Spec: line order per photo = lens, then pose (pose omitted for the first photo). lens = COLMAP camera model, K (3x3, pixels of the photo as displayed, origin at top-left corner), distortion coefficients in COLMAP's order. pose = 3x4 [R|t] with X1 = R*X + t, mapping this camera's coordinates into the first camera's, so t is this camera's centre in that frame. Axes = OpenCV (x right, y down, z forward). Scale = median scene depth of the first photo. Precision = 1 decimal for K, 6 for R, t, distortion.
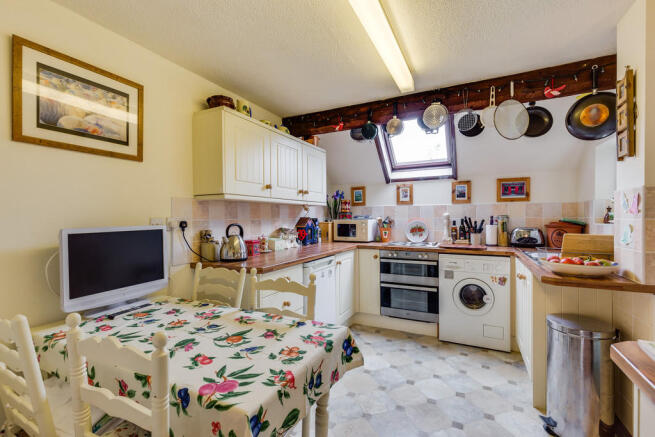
lens RADIAL K [[294.5, 0, 327.3], [0, 294.5, 218.1], [0, 0, 1]] dist [0.010492, -0.000527]
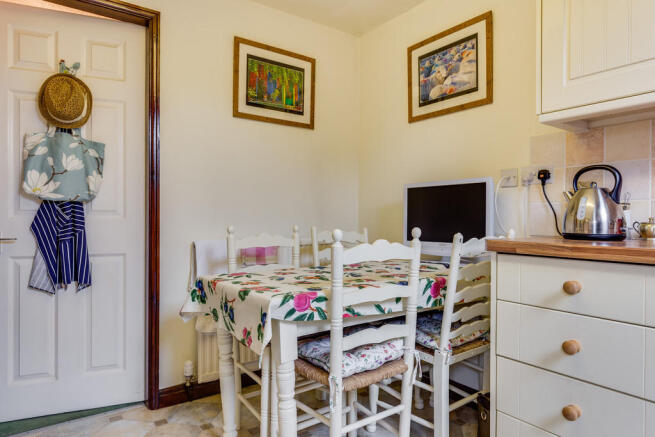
lens RADIAL K [[408.1, 0, 328.5], [0, 408.1, 219.2], [0, 0, 1]] dist [0.004791, 0.001154]
pose [[-0.457245, 0.011274, -0.889269, 0.398393], [-0.001201, 0.999911, 0.013294, 0.080116], [0.889340, 0.007147, -0.457191, 0.733044]]
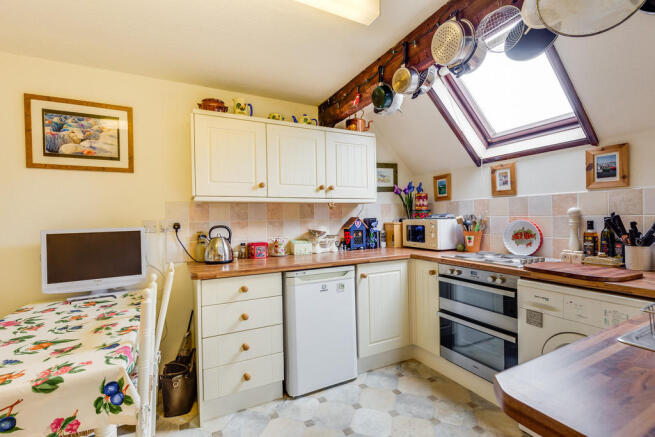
lens RADIAL K [[294.5, 0, 325.6], [0, 294.5, 218.6], [0, 0, 1]] dist [0.010492, -0.000527]
pose [[0.806519, -0.007444, -0.591162, 0.444483], [0.010899, 0.999938, 0.002278, -0.002004], [0.591108, -0.008280, 0.806550, 0.329770]]
